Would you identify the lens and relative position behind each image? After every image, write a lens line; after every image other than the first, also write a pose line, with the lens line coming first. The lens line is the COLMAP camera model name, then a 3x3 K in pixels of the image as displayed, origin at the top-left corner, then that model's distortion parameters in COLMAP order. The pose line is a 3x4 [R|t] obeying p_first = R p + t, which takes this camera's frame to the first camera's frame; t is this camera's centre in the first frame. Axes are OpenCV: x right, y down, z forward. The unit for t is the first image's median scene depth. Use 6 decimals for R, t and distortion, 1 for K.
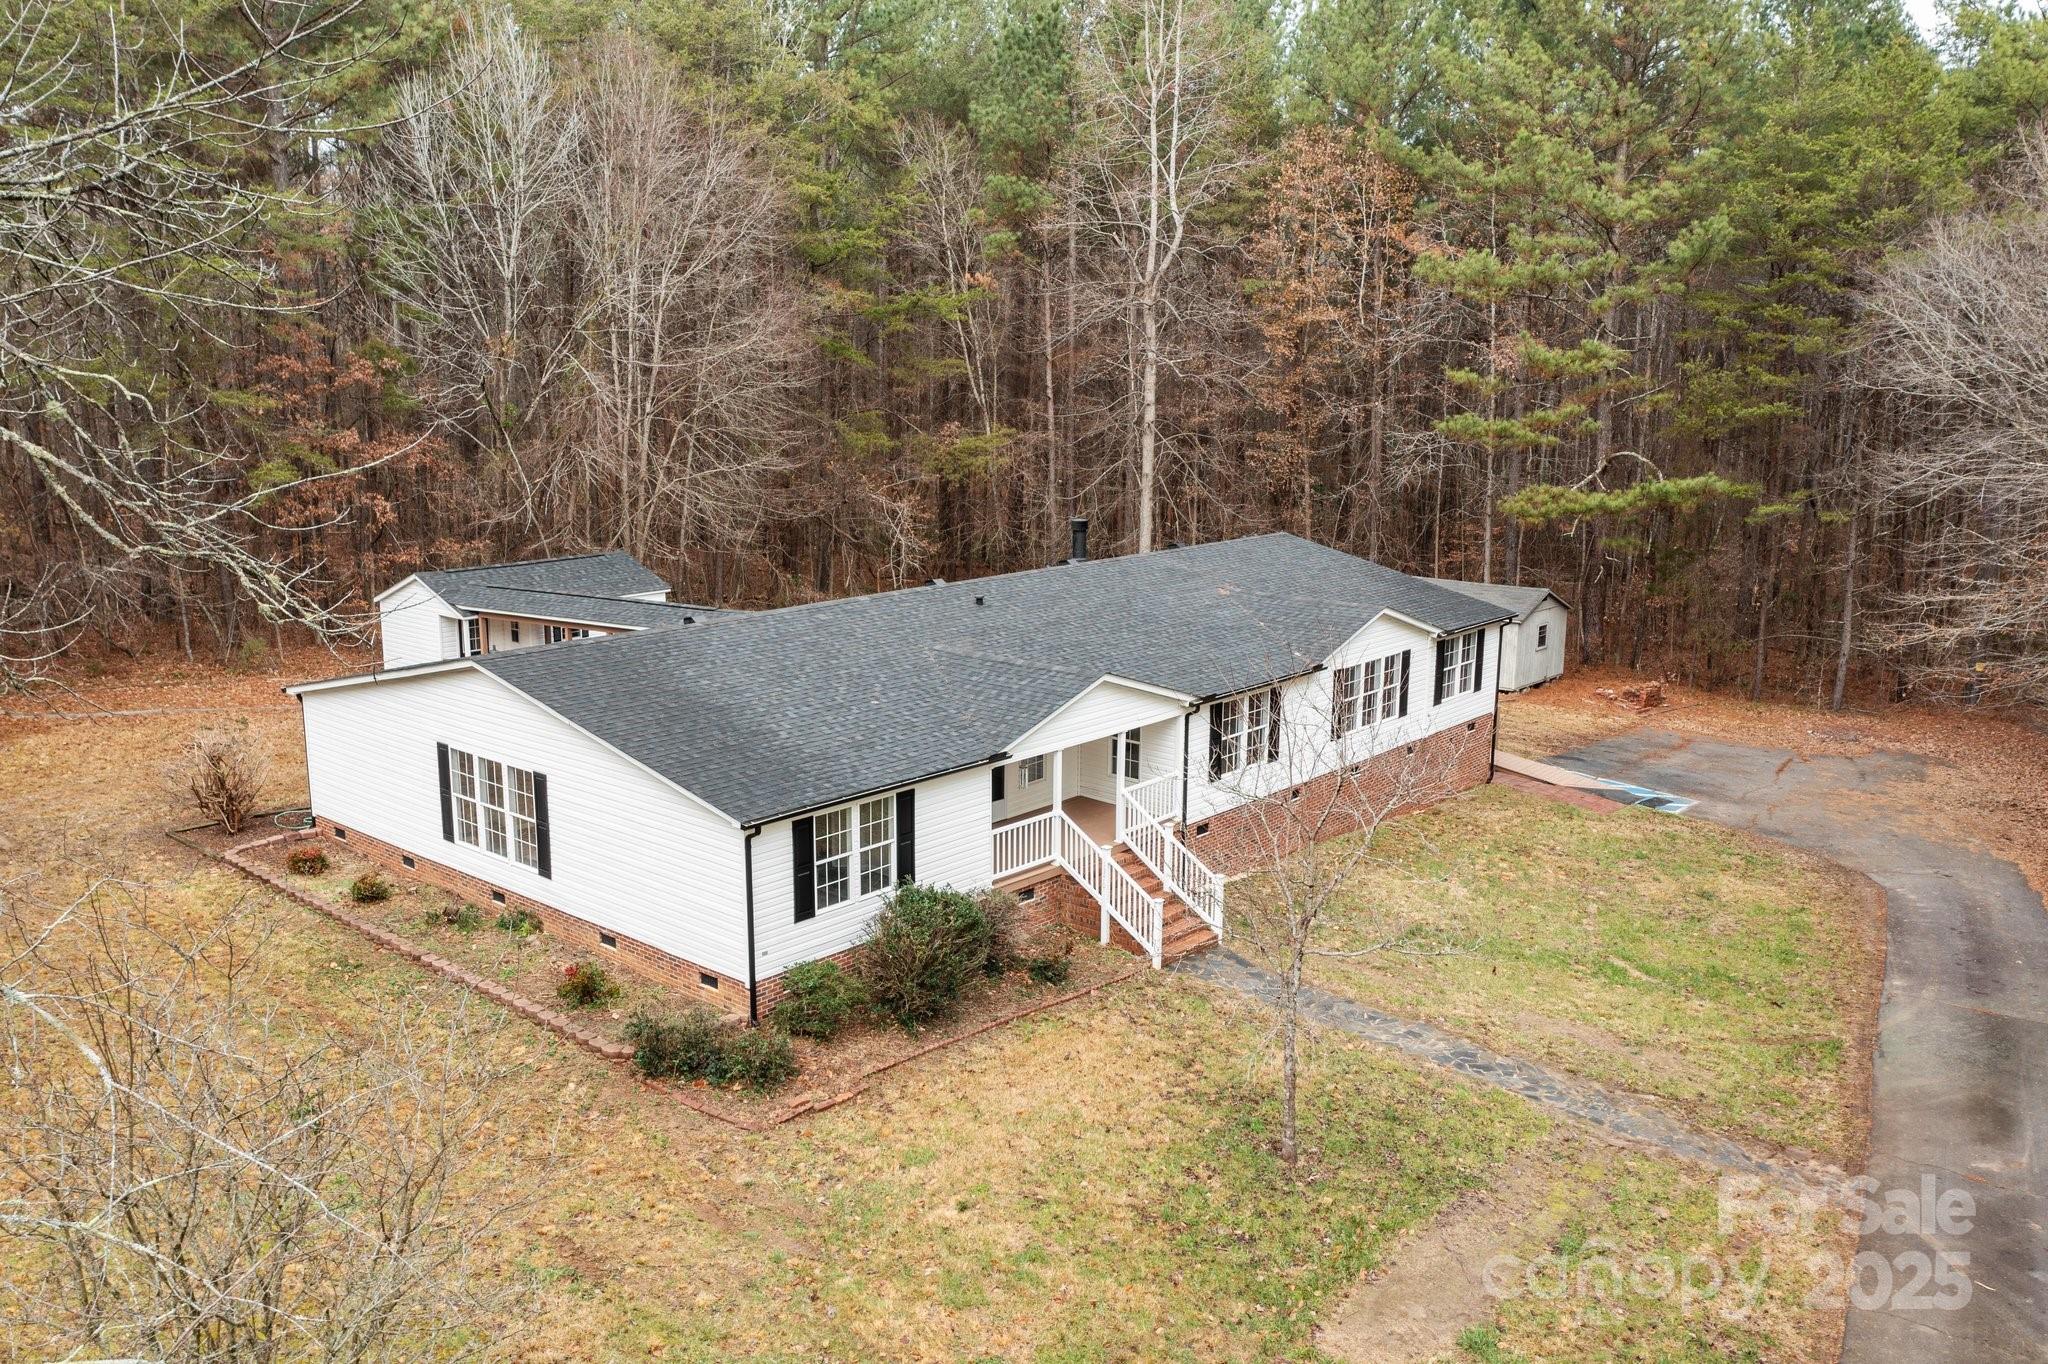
lens RADIAL K [[1655.0, 0, 1026.7], [0, 1655.0, 637.4], [0, 0, 1]] dist [0.003309, 0.005841]
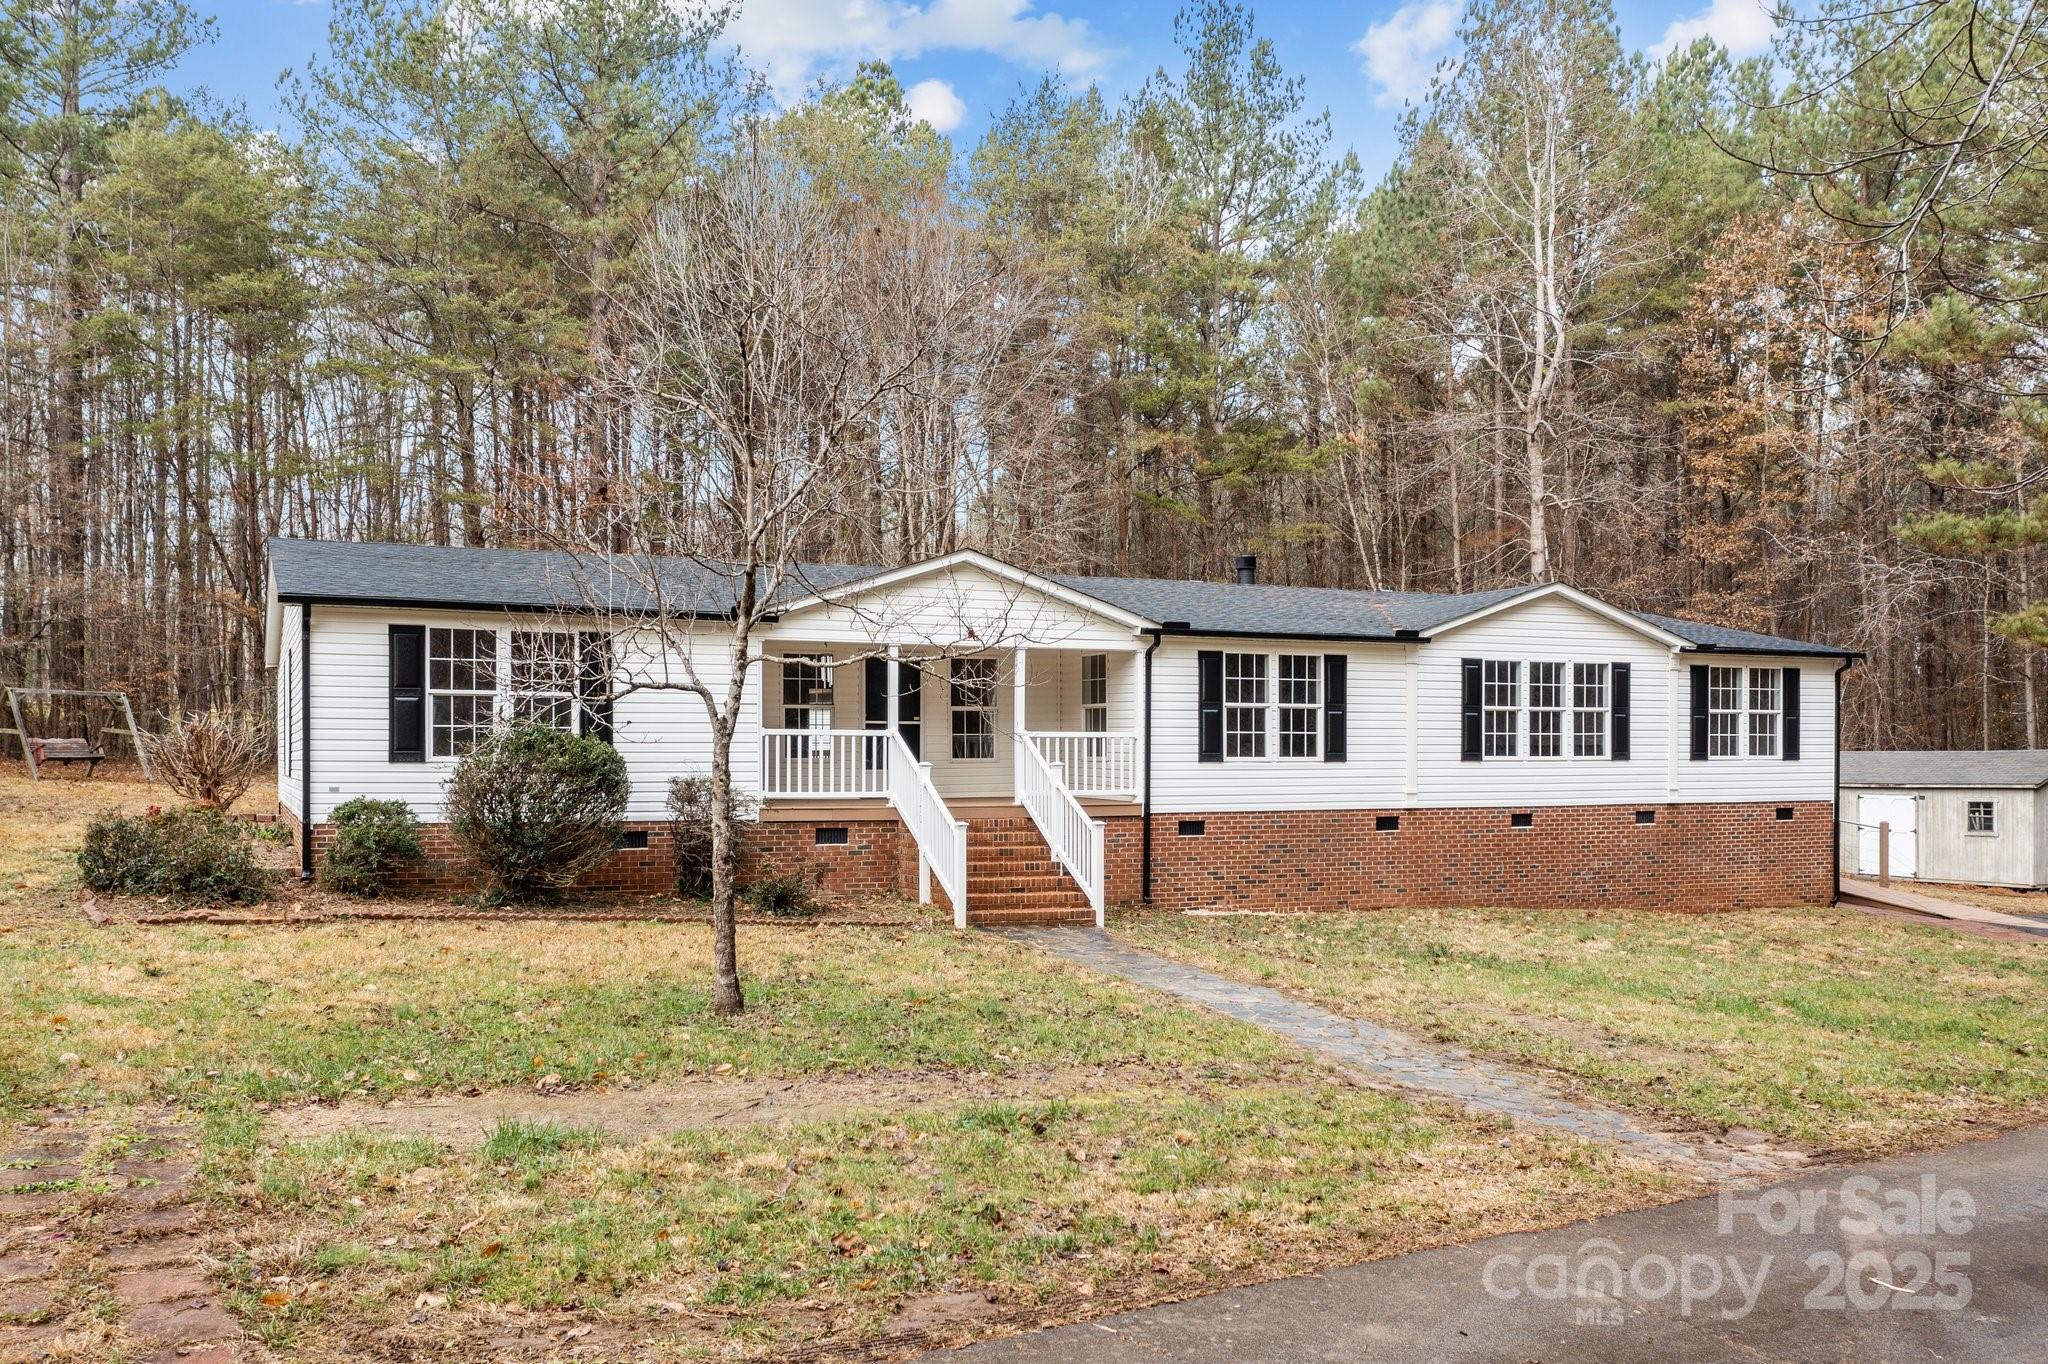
lens RADIAL K [[1643.6, 0, 987.7], [0, 1643.6, 733.3], [0, 0, 1]] dist [0.002872, 0.003165]
pose [[0.910685, -0.005672, -0.413063, 0.260619], [-0.067543, 0.984406, -0.162429, 0.160654], [0.407543, 0.175821, 0.896100, 0.263051]]
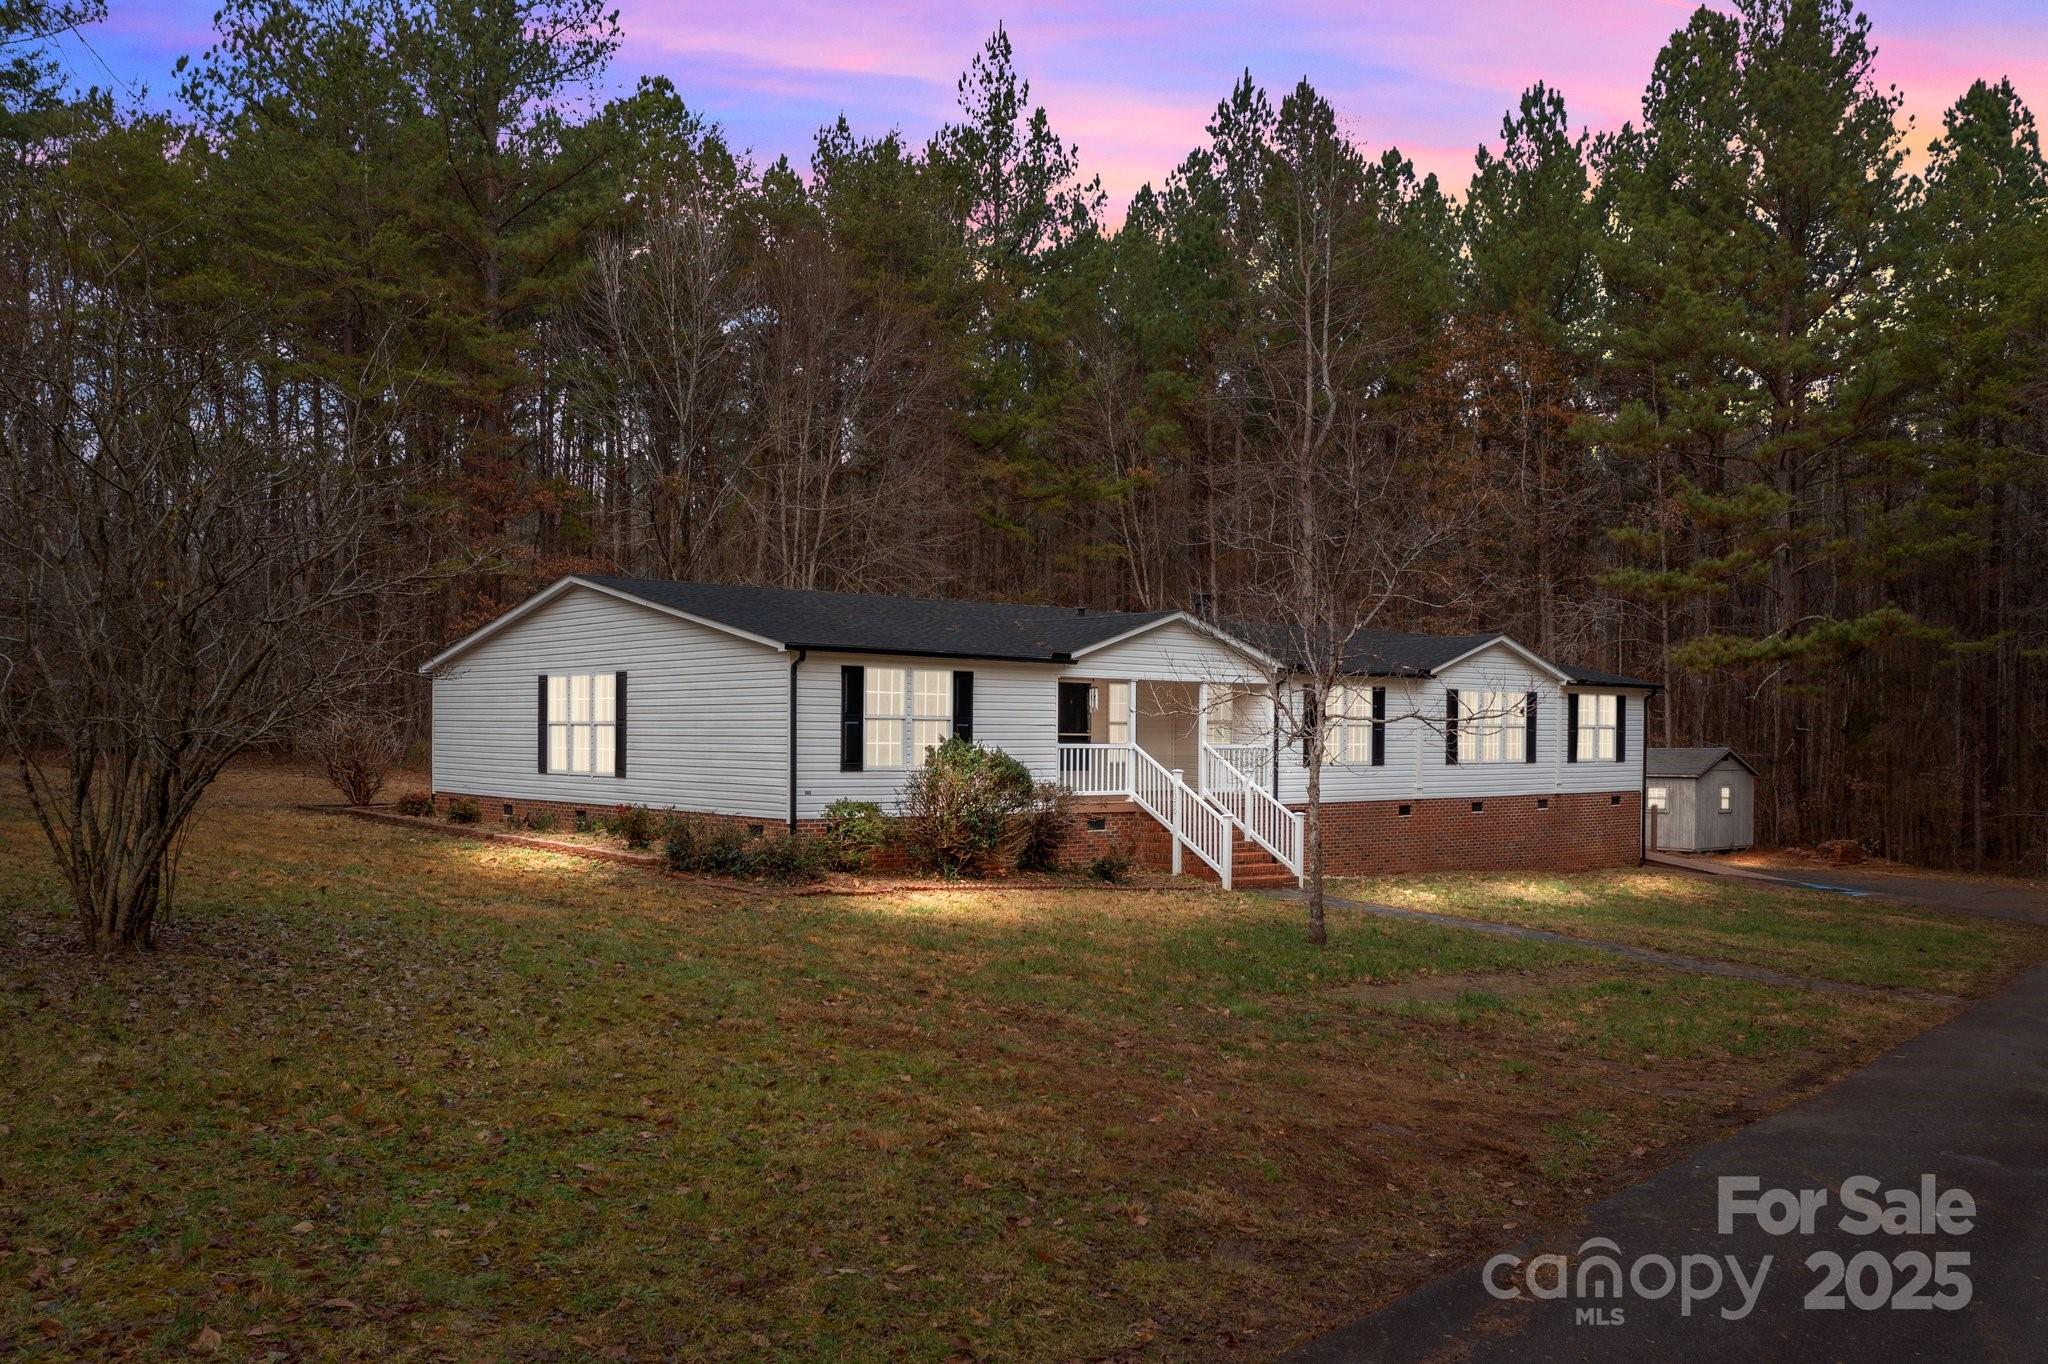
lens RADIAL K [[1672.0, 0, 1028.6], [0, 1672.0, 660.5], [0, 0, 1]] dist [0.010361, 0.010066]
pose [[0.991425, 0.001084, -0.130671, 0.063395], [-0.028044, 0.978432, -0.204655, 0.189125], [0.127631, 0.206565, 0.970073, 0.012718]]
